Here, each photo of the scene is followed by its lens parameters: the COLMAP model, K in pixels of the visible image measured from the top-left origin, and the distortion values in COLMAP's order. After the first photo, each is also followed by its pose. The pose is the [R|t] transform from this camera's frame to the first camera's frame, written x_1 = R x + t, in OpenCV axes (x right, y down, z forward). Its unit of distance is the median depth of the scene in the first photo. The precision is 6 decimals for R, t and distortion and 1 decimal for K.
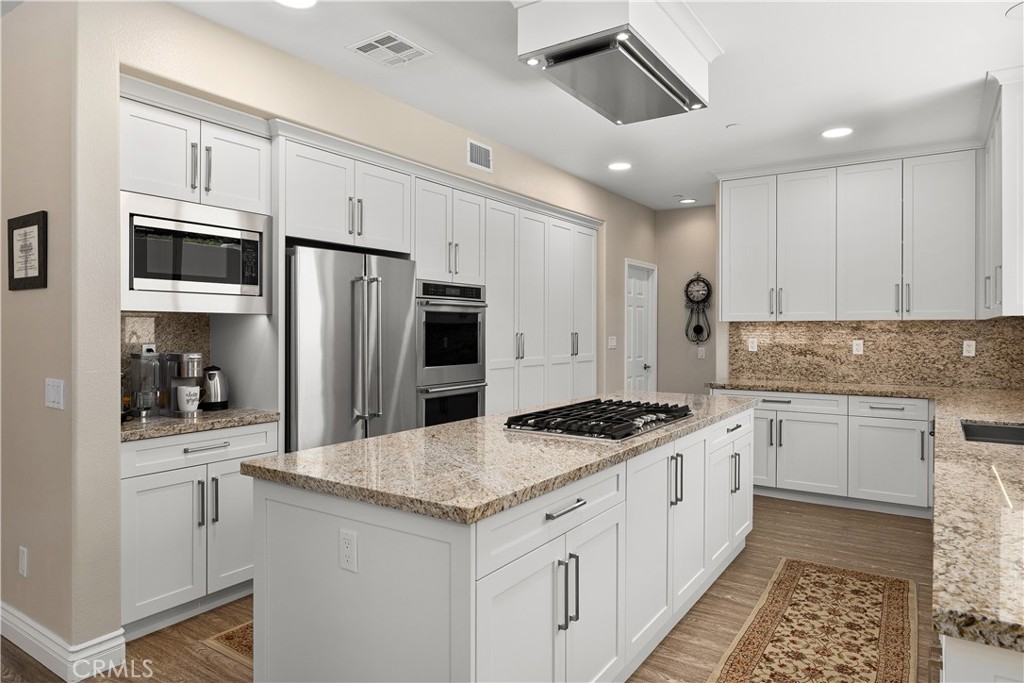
lens RADIAL K [[629.9, 0, 515.2], [0, 629.9, 332.2], [0, 0, 1]] dist [-0.003307, 0.000255]
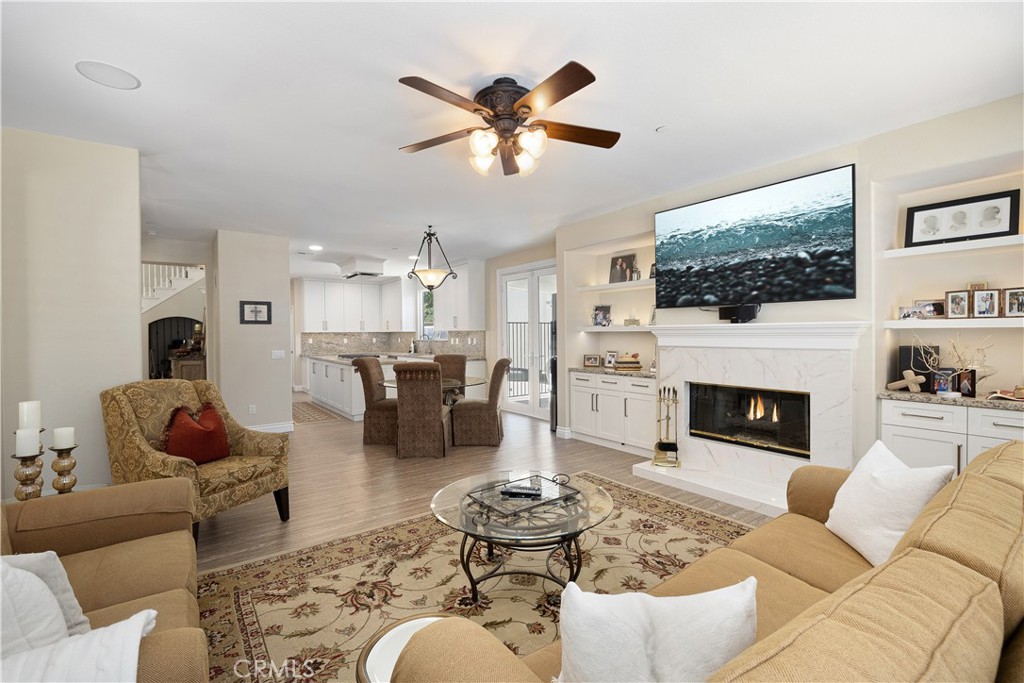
lens RADIAL K [[454.3, 0, 509.2], [0, 454.3, 337.4], [0, 0, 1]] dist [-0.002256, 0.000153]
pose [[0.343203, -0.011435, 0.939192, -1.503371], [0.011149, 0.999905, 0.008100, -0.002256], [-0.939195, 0.007691, 0.343298, -0.611684]]
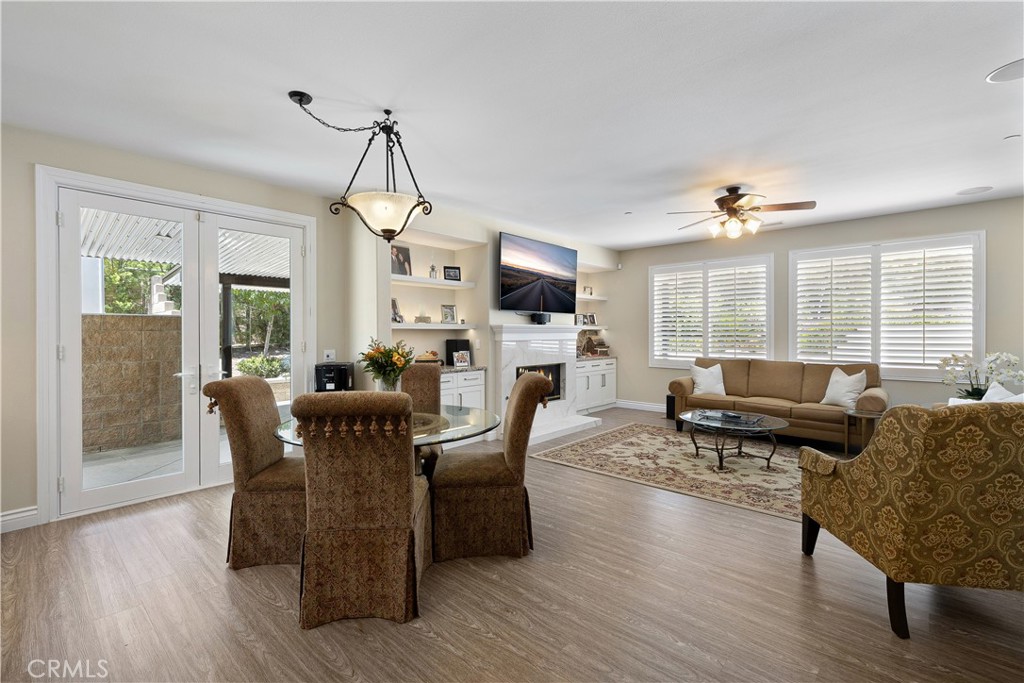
lens RADIAL K [[449.5, 0, 508.7], [0, 449.5, 335.7], [0, 0, 1]] dist [0.001010, 0.000015]
pose [[-0.988590, 0.002903, 0.150603, -0.617708], [0.004438, 0.999942, 0.009862, 0.002036], [-0.150566, 0.010418, -0.988545, 0.660331]]
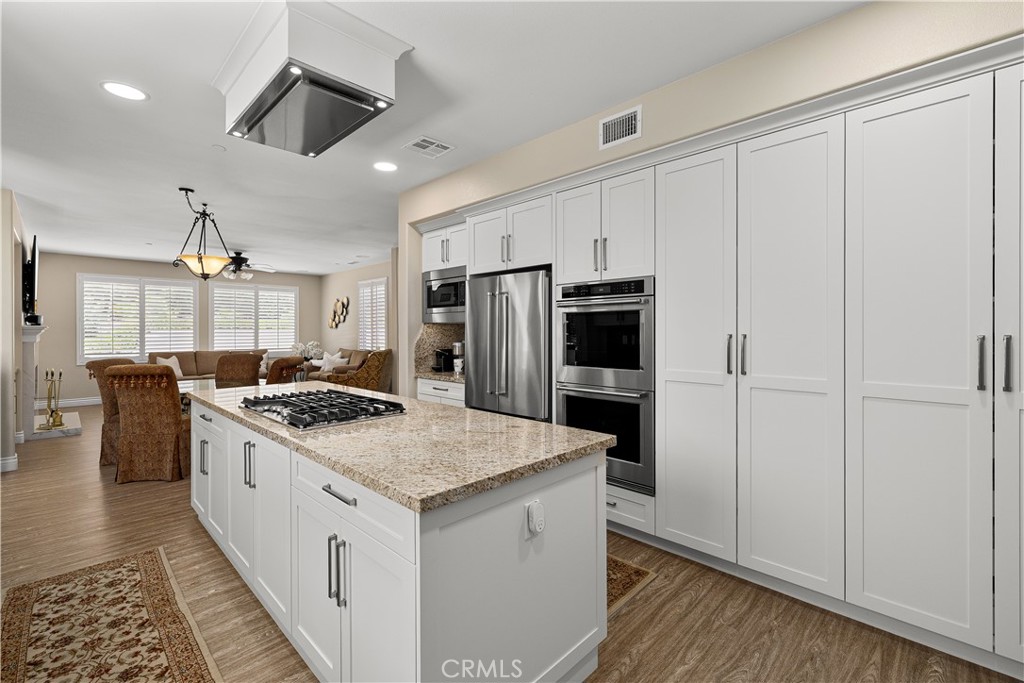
lens RADIAL K [[450.9, 0, 507.8], [0, 450.9, 329.2], [0, 0, 1]] dist [0.011149, -0.000539]
pose [[-0.196062, -0.001160, -0.980591, 0.591874], [0.001681, 0.999997, -0.001519, -0.004761], [0.980590, -0.001946, -0.196059, 0.991536]]
